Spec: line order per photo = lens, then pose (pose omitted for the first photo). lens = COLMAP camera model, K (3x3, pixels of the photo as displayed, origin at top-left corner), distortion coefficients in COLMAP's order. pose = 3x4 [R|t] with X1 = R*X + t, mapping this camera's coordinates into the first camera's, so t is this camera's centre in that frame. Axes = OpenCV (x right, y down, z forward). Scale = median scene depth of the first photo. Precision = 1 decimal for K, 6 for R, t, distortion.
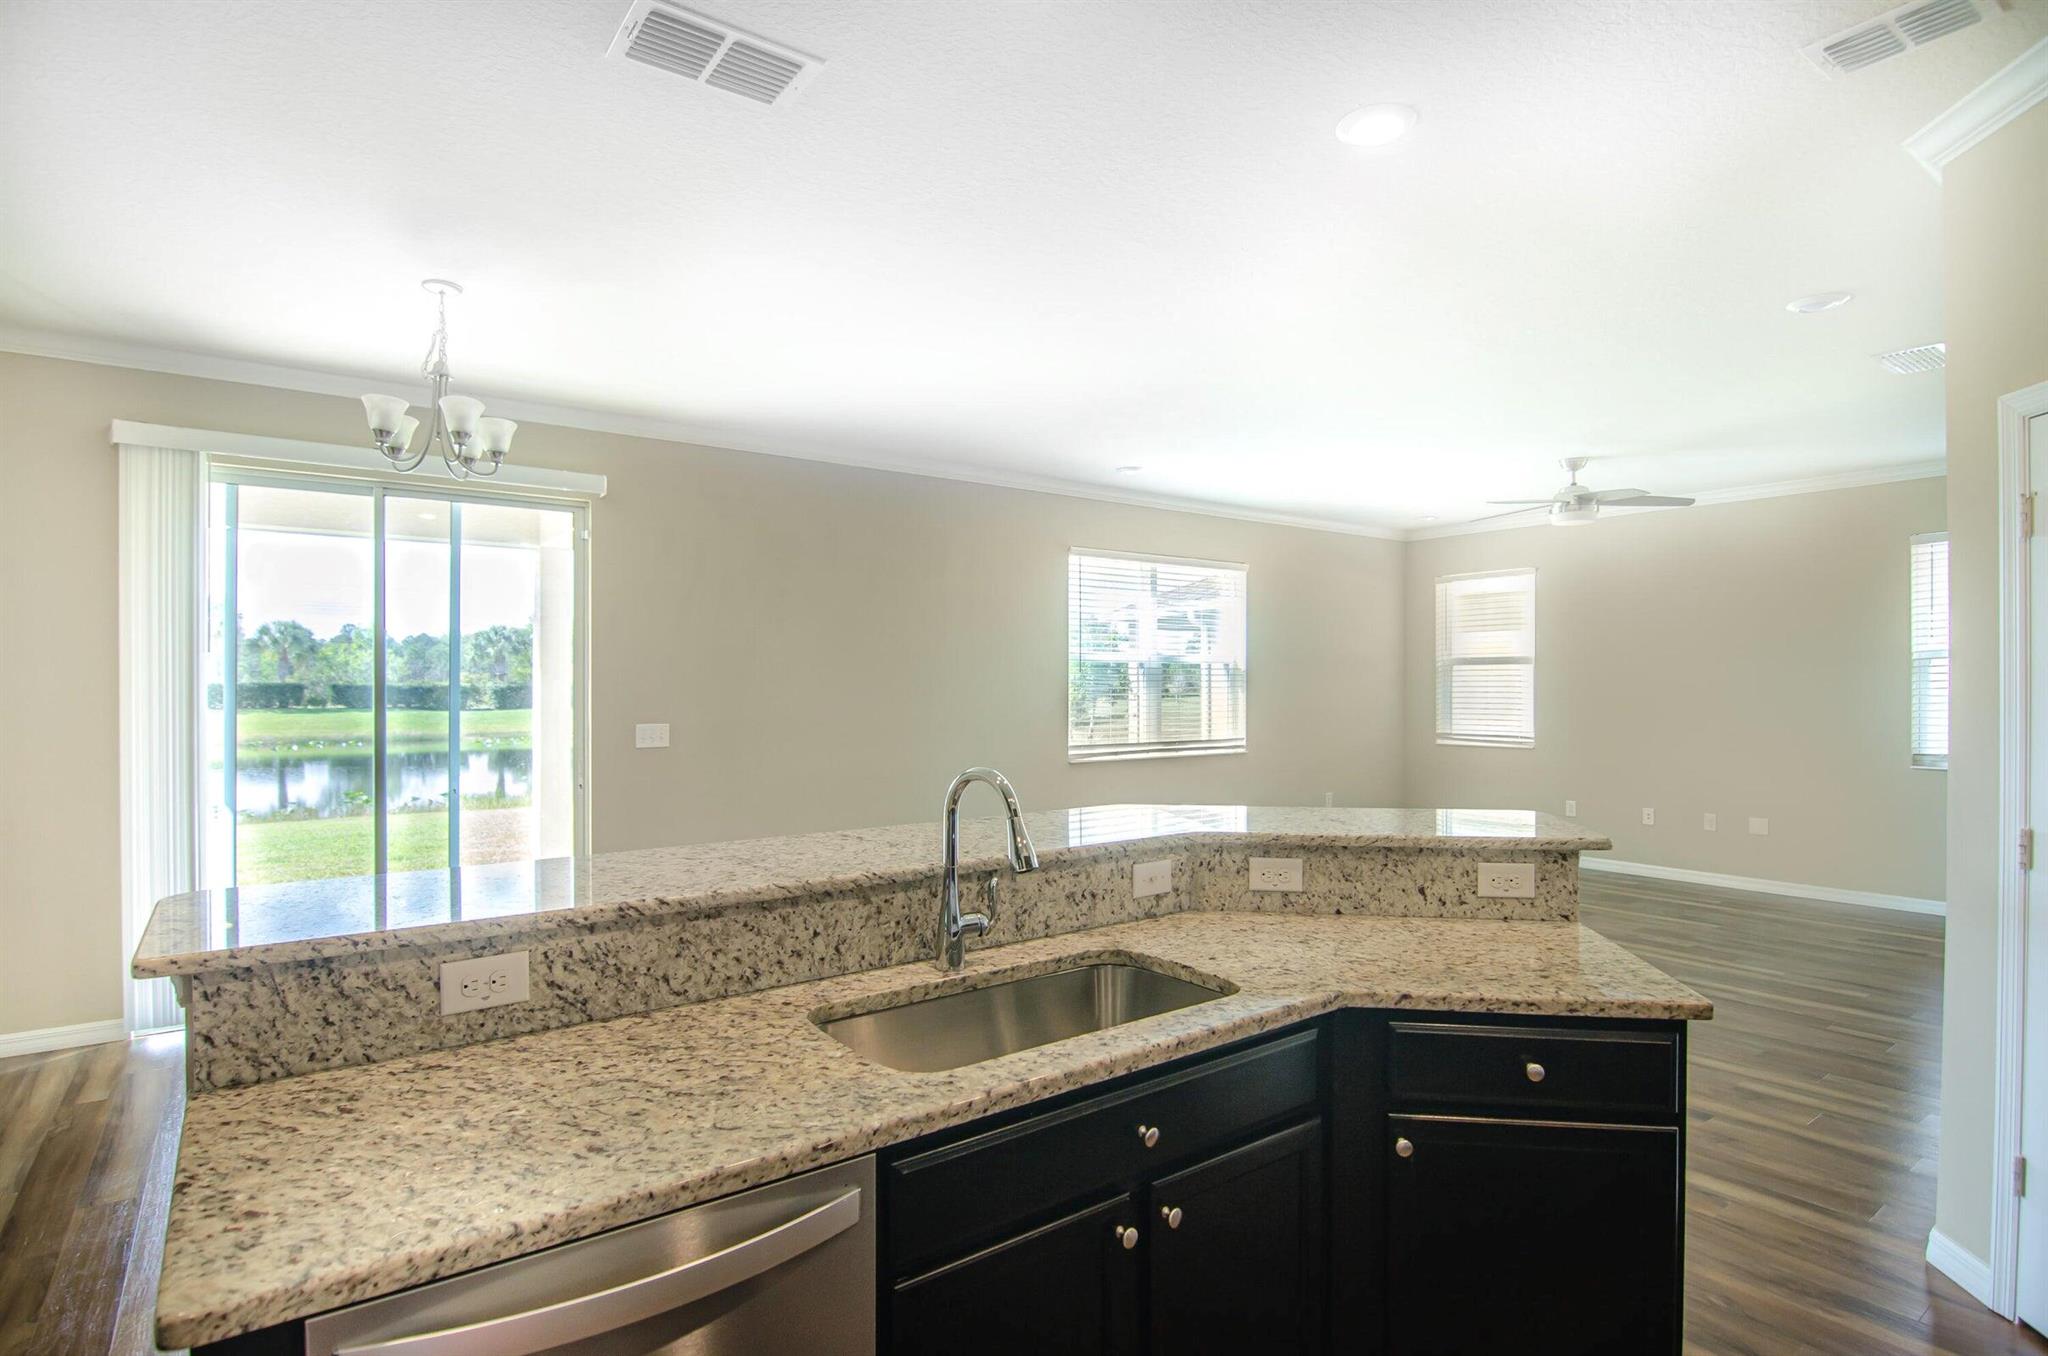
lens RADIAL K [[1031.7, 0, 1023.5], [0, 1031.7, 683.0], [0, 0, 1]] dist [-0.011255, -0.005006]
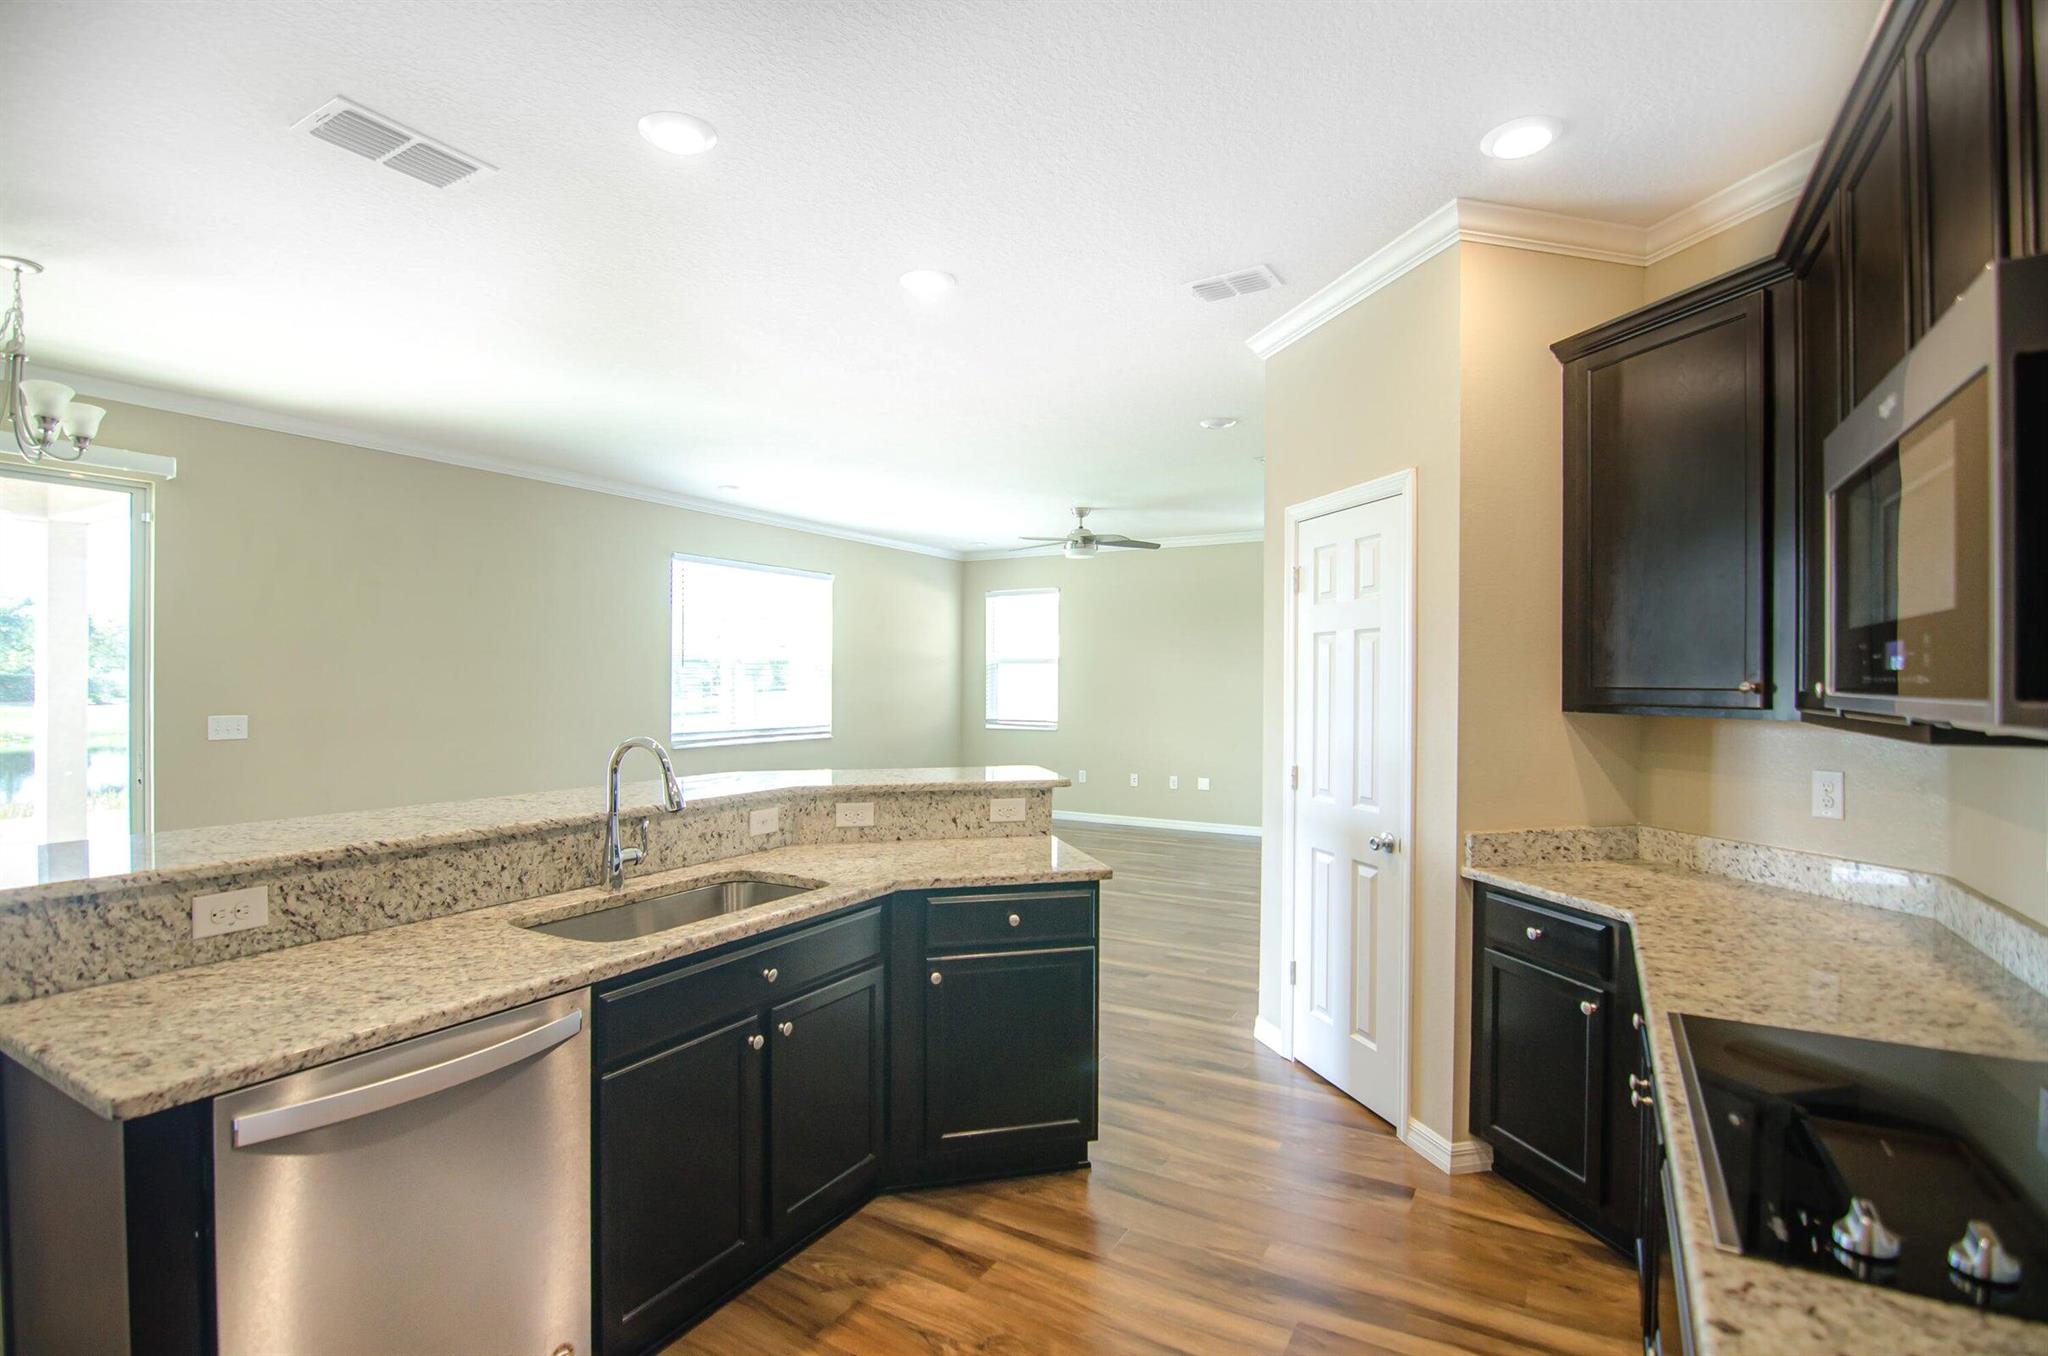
lens RADIAL K [[987.0, 0, 1019.9], [0, 987.0, 695.4], [0, 0, 1]] dist [-0.013895, -0.003674]
pose [[0.919850, -0.000788, 0.392270, -0.092459], [-0.006112, 0.999848, 0.016342, 0.003340], [-0.392223, -0.017430, 0.919705, -0.396121]]
